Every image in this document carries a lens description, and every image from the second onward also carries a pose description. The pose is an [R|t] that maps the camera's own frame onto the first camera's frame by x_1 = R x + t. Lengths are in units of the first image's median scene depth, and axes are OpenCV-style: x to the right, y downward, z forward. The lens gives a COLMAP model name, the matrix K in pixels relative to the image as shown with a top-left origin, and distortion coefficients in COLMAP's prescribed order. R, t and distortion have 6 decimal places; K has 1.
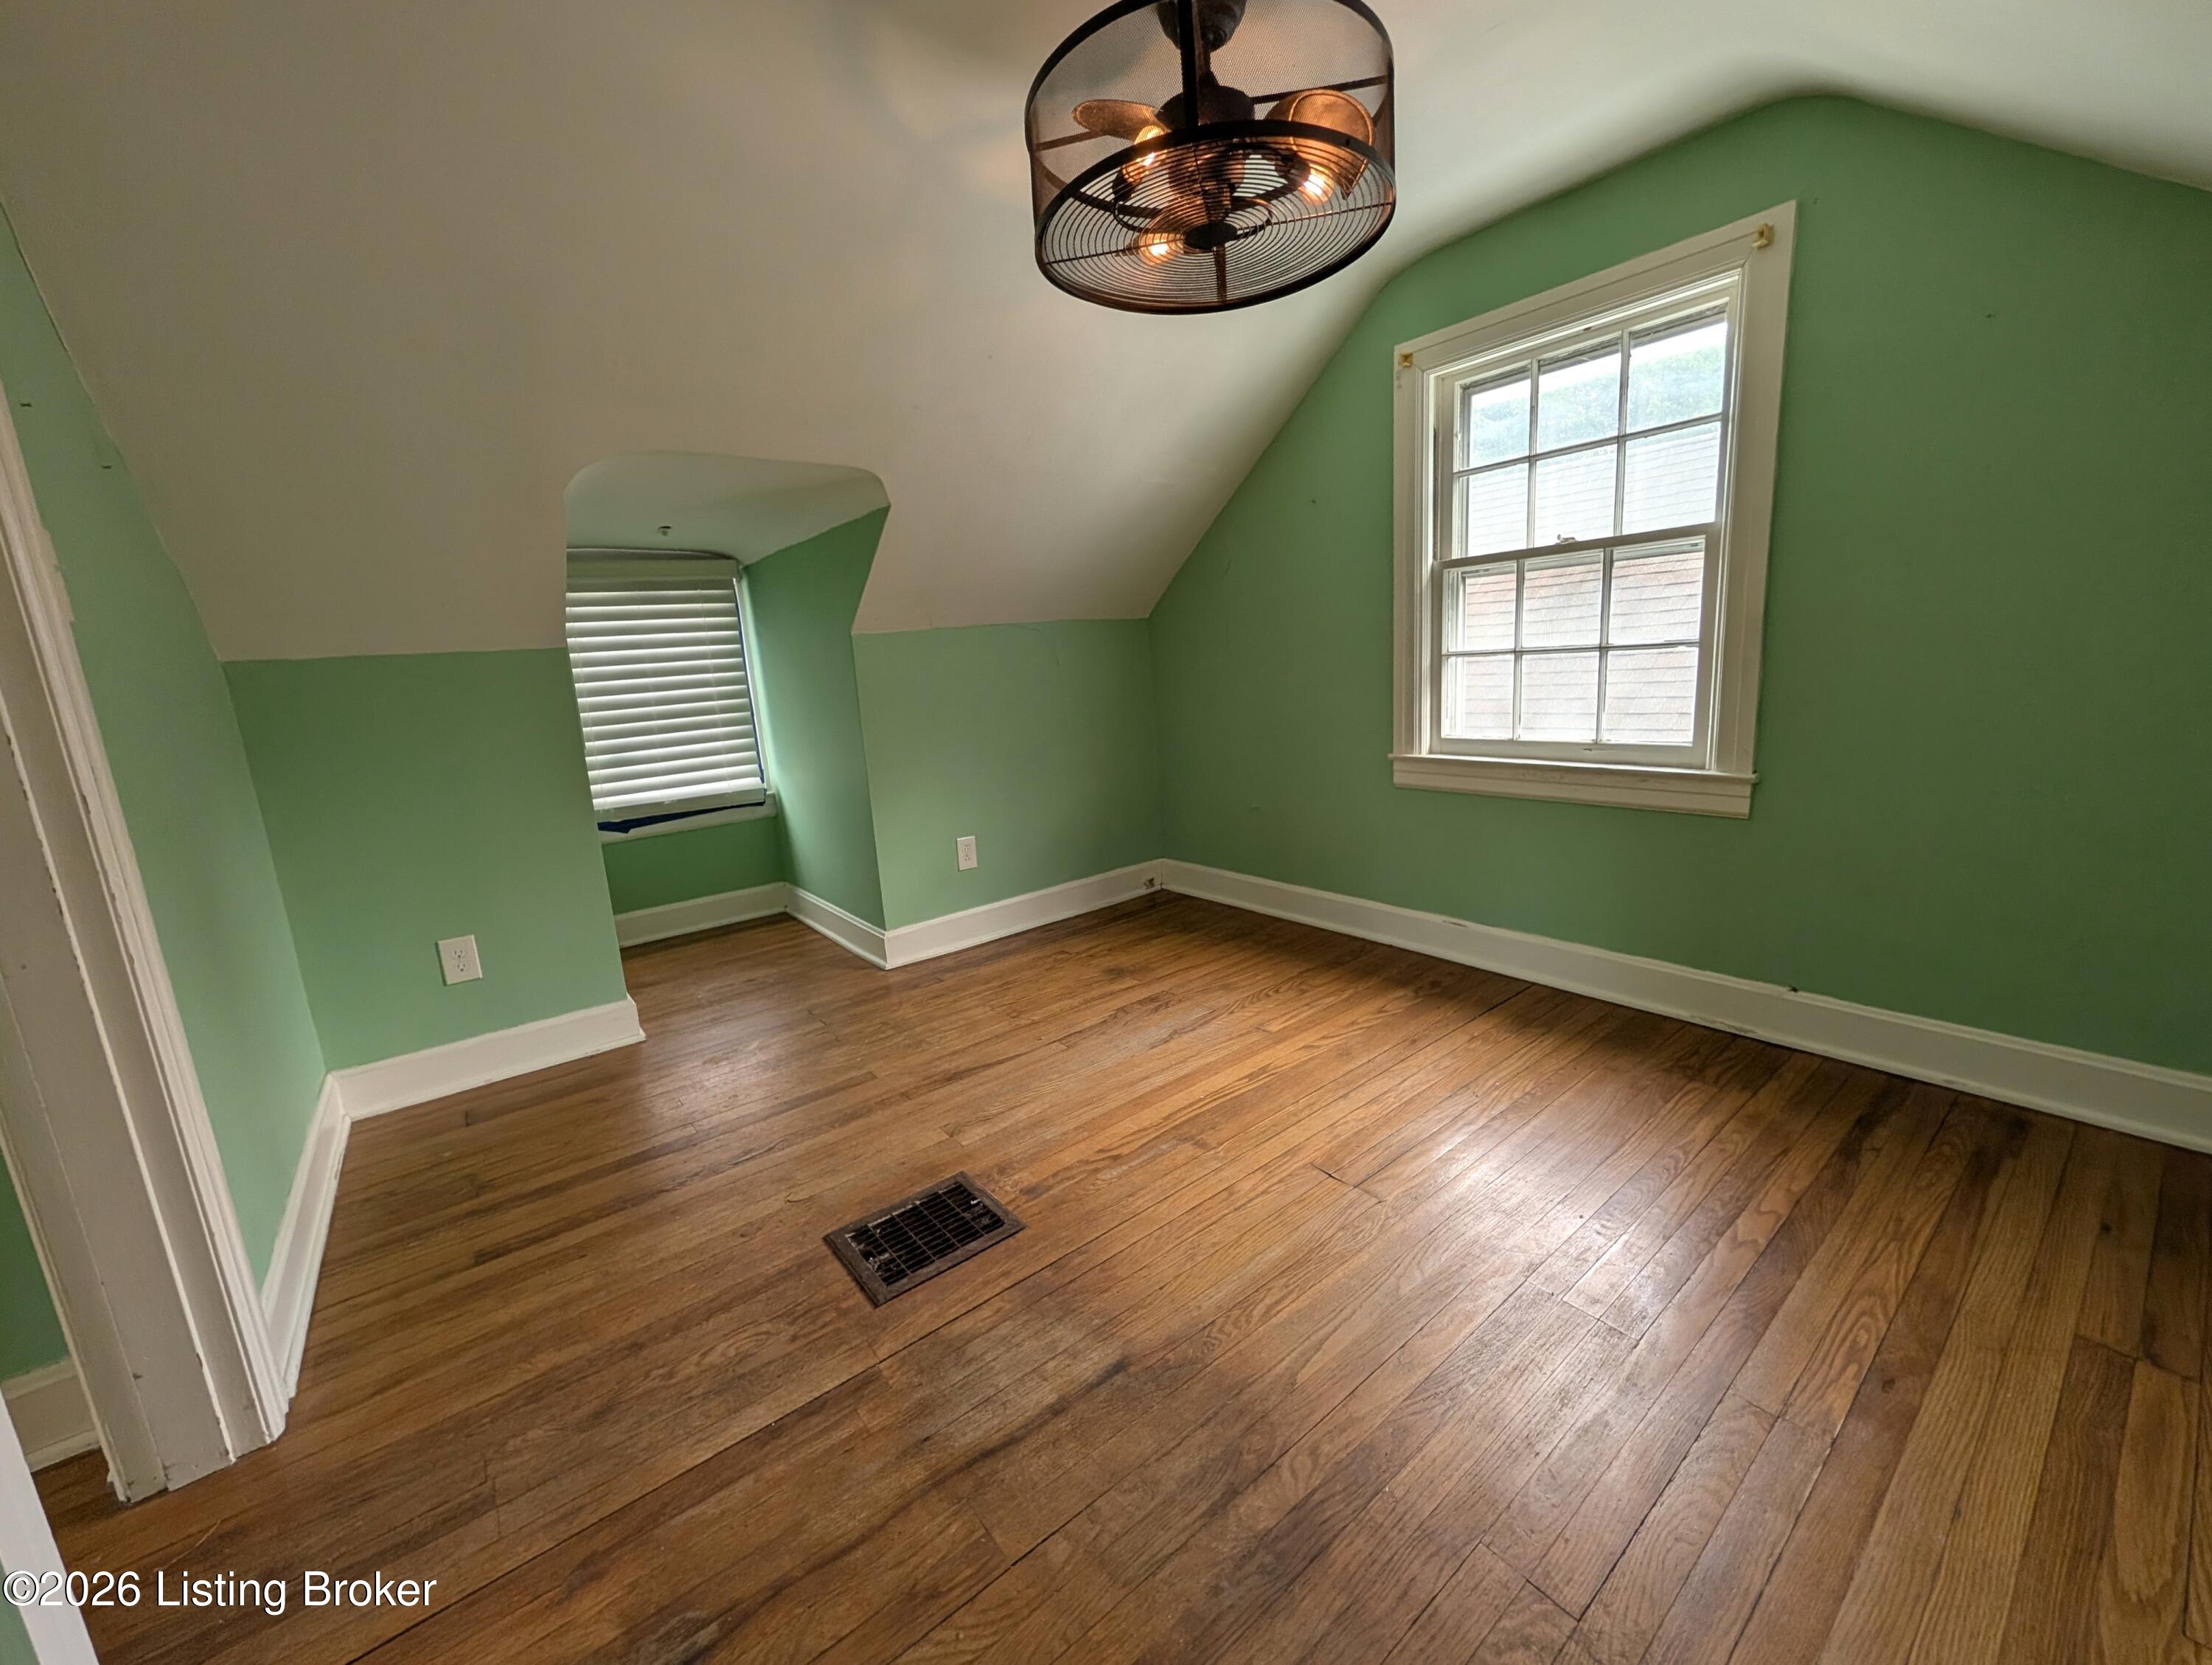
lens RADIAL K [[853.9, 0, 1107.2], [0, 853.9, 838.7], [0, 0, 1]] dist [0.000921, 0.000431]
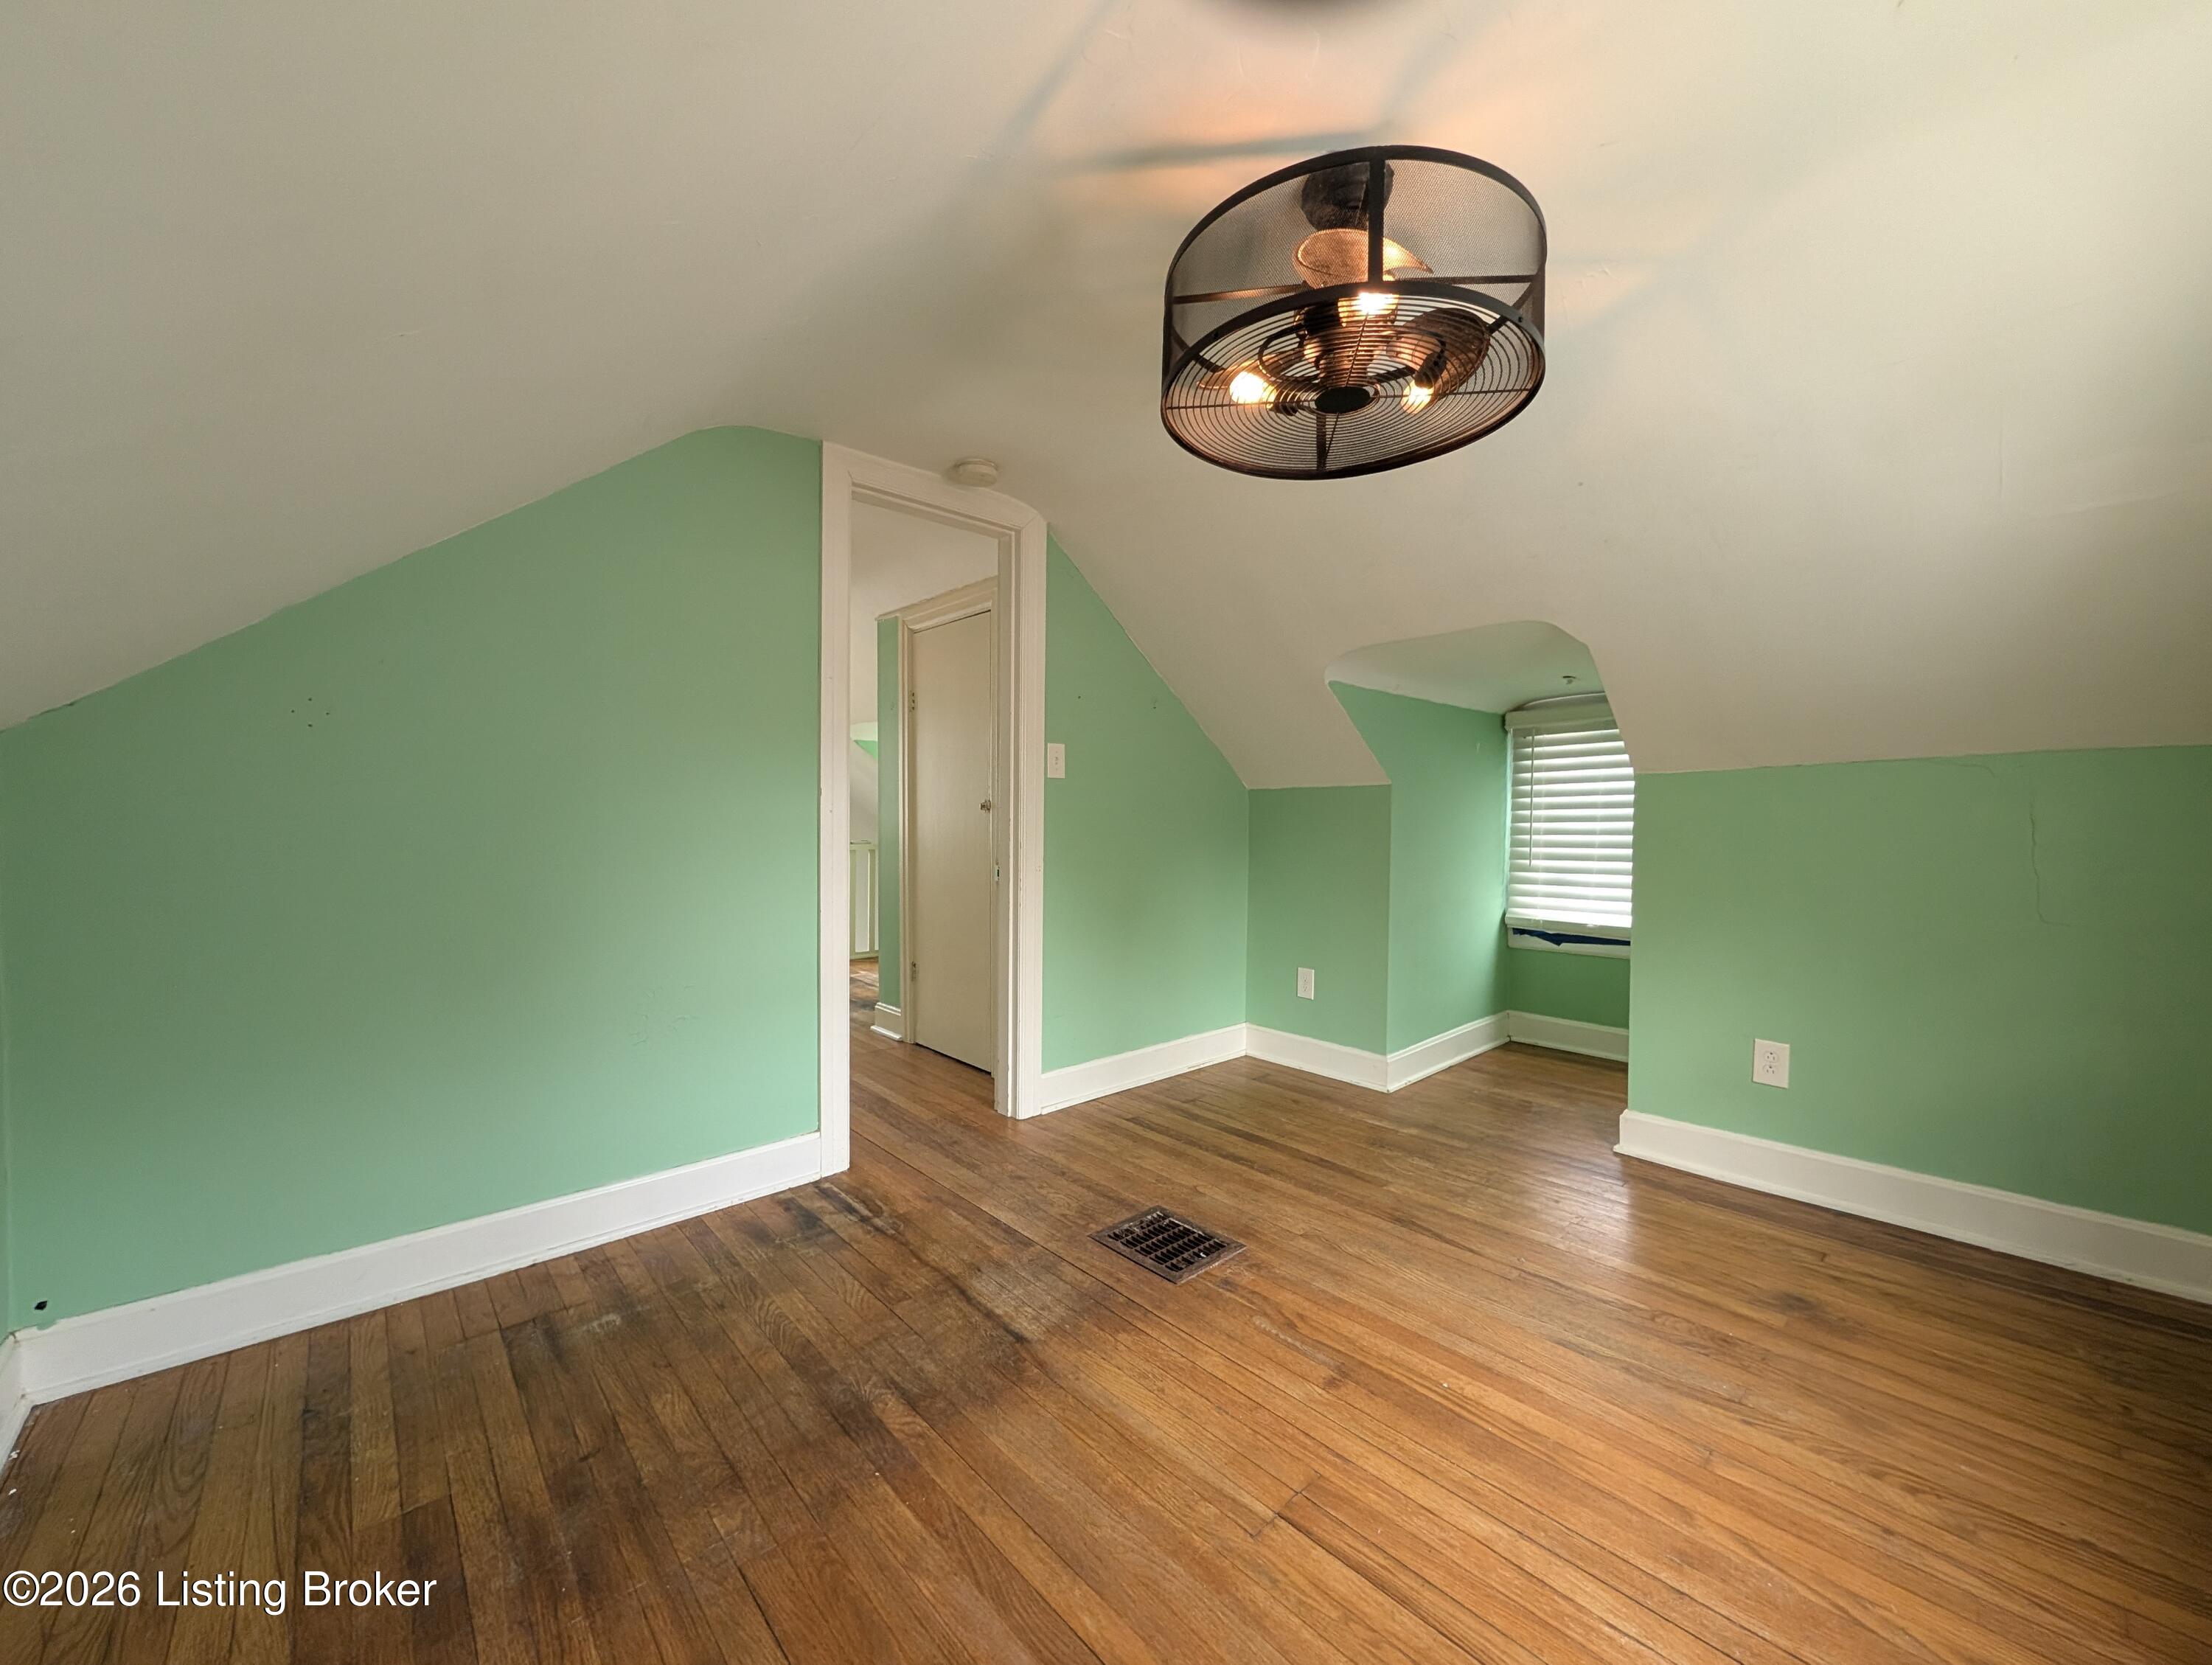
lens RADIAL K [[853.9, 0, 1125.9], [0, 853.9, 839.5], [0, 0, 1]] dist [0.000921, 0.000431]
pose [[0.085478, 0.088004, -0.992446, 0.758775], [-0.213271, 0.974620, 0.068055, -0.154780], [0.973247, 0.205842, 0.102077, 0.515853]]
